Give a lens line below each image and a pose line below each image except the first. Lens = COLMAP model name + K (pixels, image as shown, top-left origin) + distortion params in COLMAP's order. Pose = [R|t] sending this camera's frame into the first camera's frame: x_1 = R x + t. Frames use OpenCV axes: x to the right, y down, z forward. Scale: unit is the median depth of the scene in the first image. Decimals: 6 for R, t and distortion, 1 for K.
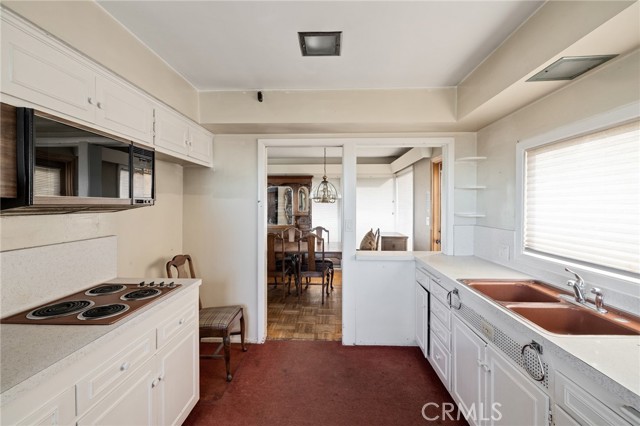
lens RADIAL K [[271.7, 0, 319.9], [0, 271.7, 208.9], [0, 0, 1]] dist [-0.002546, -0.000200]
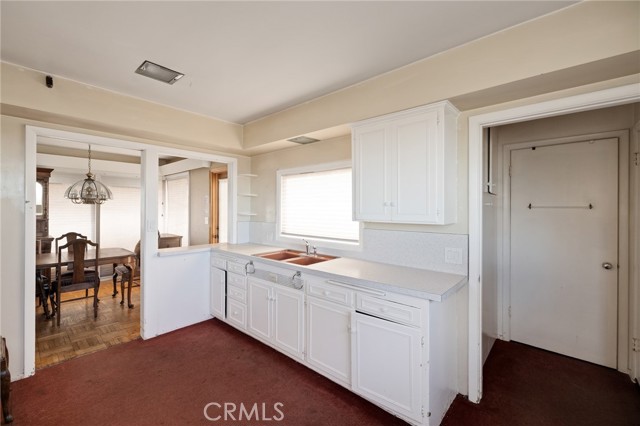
lens RADIAL K [[271.7, 0, 319.9], [0, 271.7, 208.9], [0, 0, 1]] dist [-0.002546, -0.000200]
pose [[0.631917, -0.000253, 0.775036, -0.318004], [0.005828, 0.999973, -0.004426, 0.002868], [-0.775014, 0.007314, 0.631902, -0.204981]]
